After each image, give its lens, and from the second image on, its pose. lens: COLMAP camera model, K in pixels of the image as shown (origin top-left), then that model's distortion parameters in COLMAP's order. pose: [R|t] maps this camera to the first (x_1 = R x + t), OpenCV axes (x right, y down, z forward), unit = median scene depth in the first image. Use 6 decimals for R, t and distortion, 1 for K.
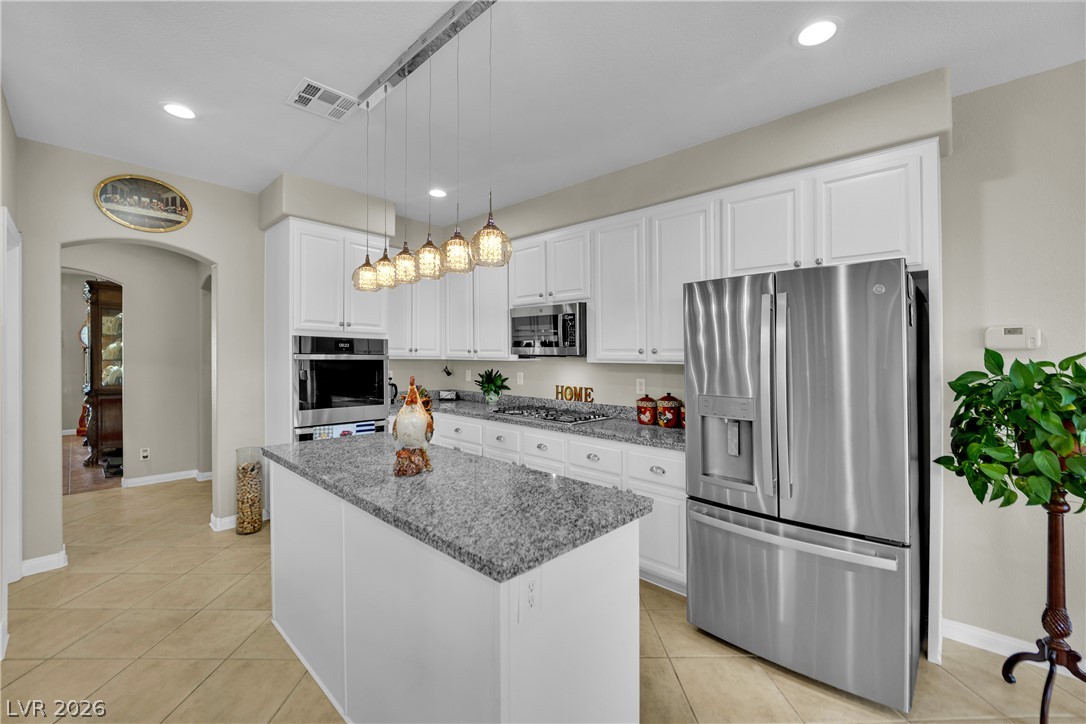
lens RADIAL K [[449.2, 0, 549.5], [0, 449.2, 359.2], [0, 0, 1]] dist [-0.020780, 0.000354]
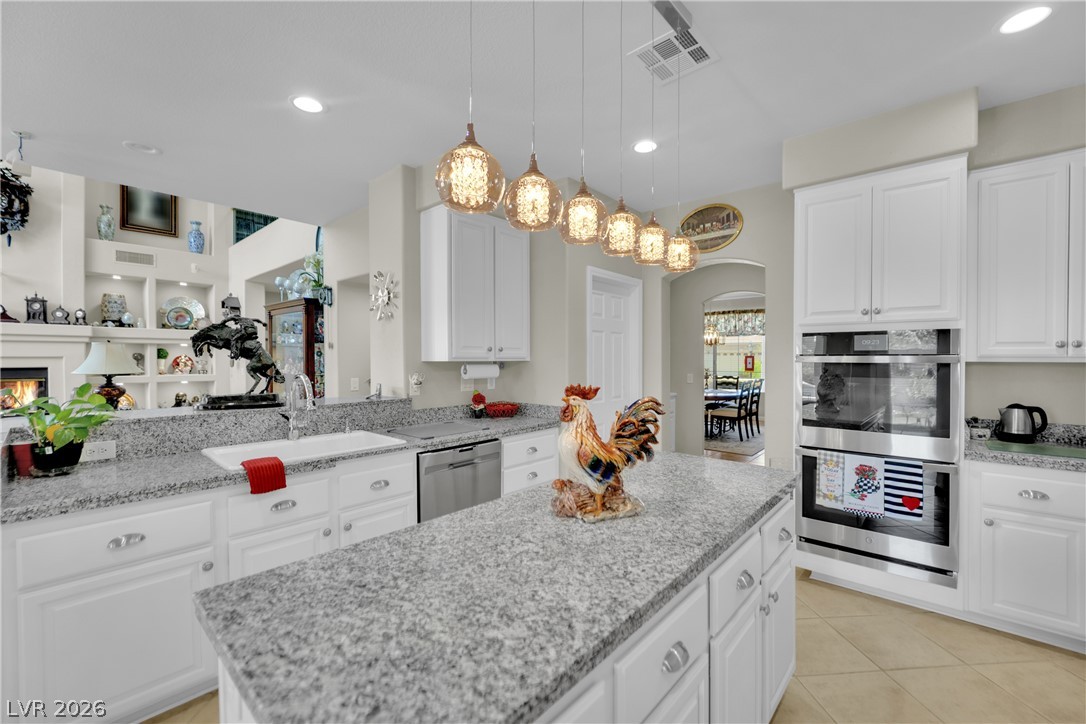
lens RADIAL K [[449.2, 0, 541.0], [0, 449.2, 357.8], [0, 0, 1]] dist [-0.020780, 0.000354]
pose [[0.023362, -0.010303, -0.999674, 0.225940], [-0.004066, 0.999938, -0.010401, 0.002668], [0.999719, 0.004308, 0.023319, 0.488402]]
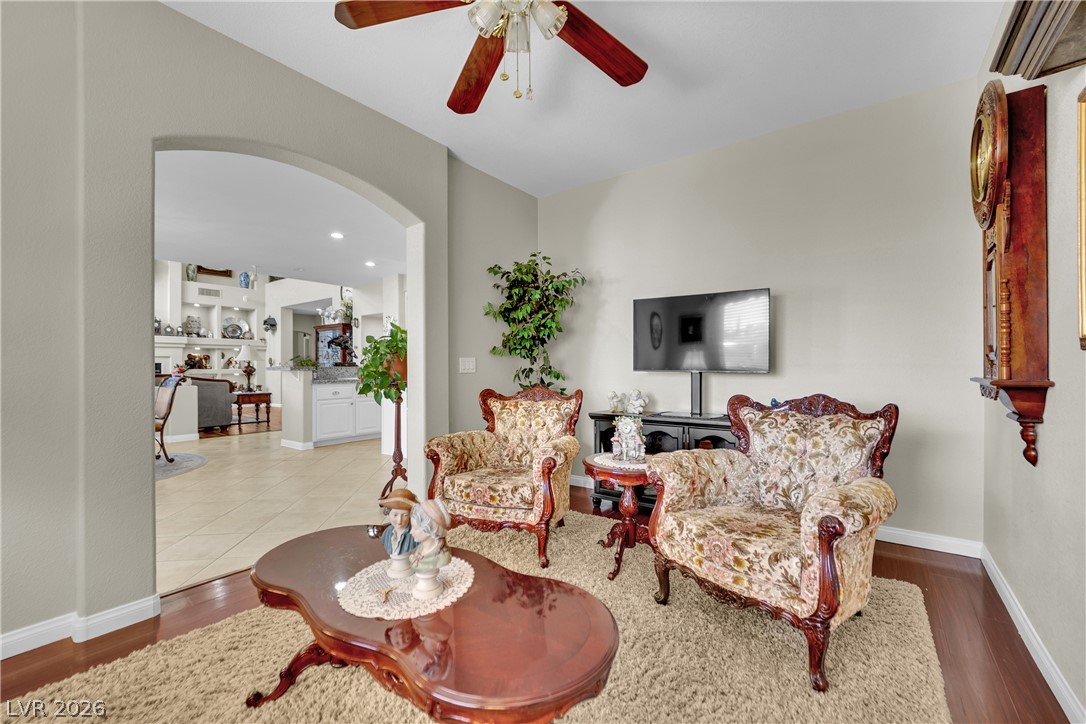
lens RADIAL K [[449.2, 0, 544.7], [0, 449.2, 366.9], [0, 0, 1]] dist [-0.020780, 0.000354]
pose [[0.105955, -0.009952, -0.994321, 1.646385], [0.002437, 0.999950, -0.009749, 0.100998], [0.994368, -0.001390, 0.105974, 0.724883]]
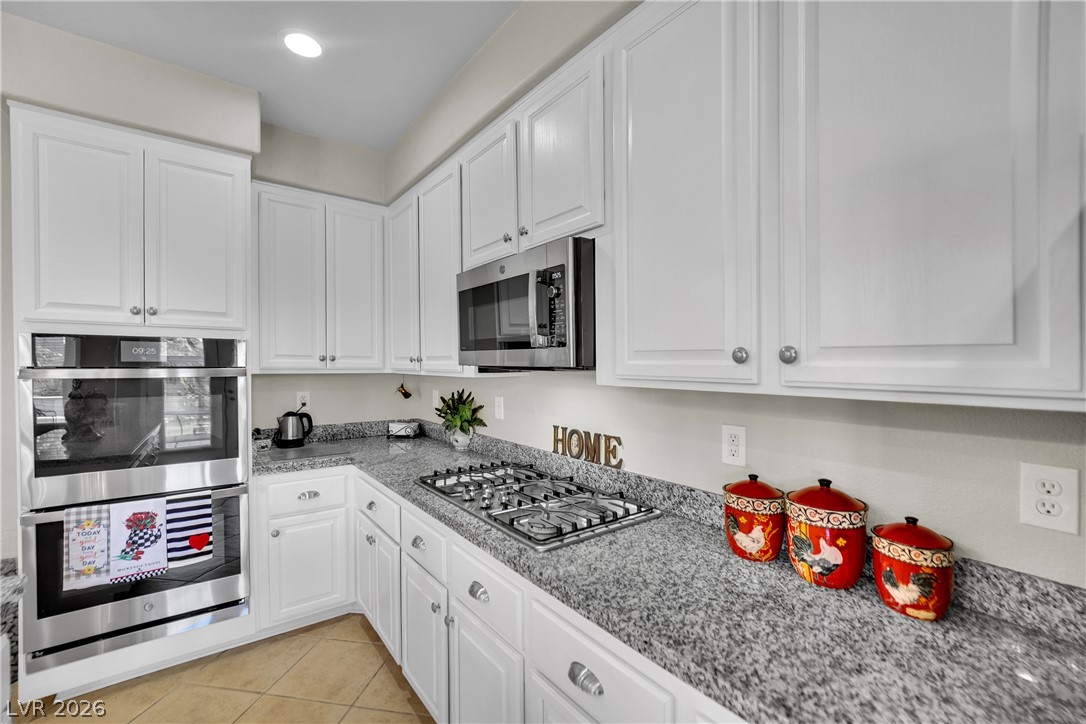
lens RADIAL K [[449.2, 0, 544.1], [0, 449.2, 375.2], [0, 0, 1]] dist [-0.020780, 0.000354]
pose [[0.986052, -0.003072, -0.166409, 0.103382], [0.006346, 0.999797, 0.019143, -0.009448], [0.166316, -0.019932, 0.985871, 0.579150]]
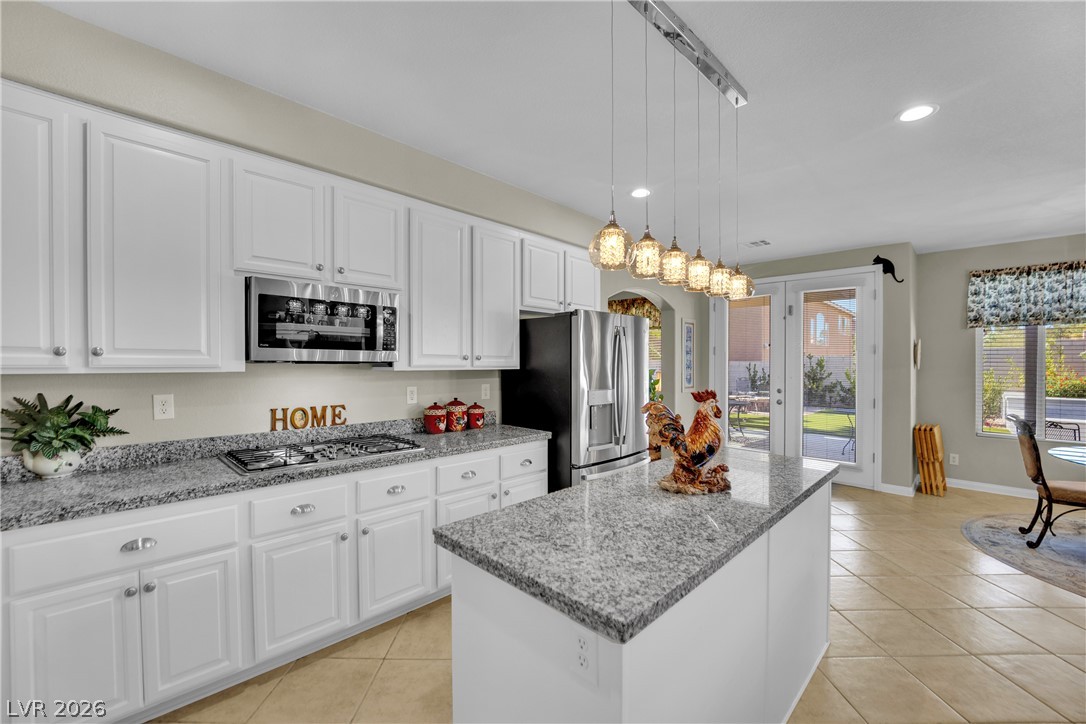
lens RADIAL K [[449.2, 0, 535.3], [0, 449.2, 361.3], [0, 0, 1]] dist [-0.020780, 0.000354]
pose [[0.034990, -0.012460, 0.999310, -0.686855], [-0.003775, 0.999913, 0.012599, -0.020176], [-0.999381, -0.004213, 0.034940, 0.710975]]
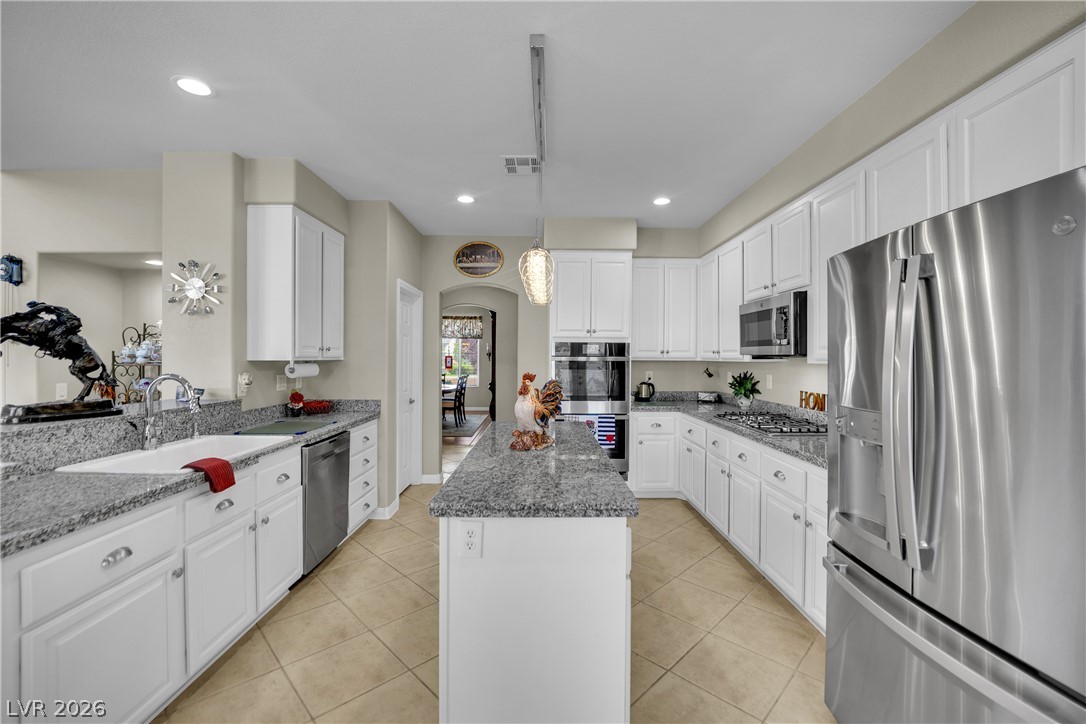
lens RADIAL K [[449.2, 0, 545.4], [0, 449.2, 359.7], [0, 0, 1]] dist [-0.020780, 0.000354]
pose [[0.687633, -0.004656, -0.726043, 0.342418], [0.000721, 0.999983, -0.005730, 0.004745], [0.726058, 0.003417, 0.687625, 0.087693]]
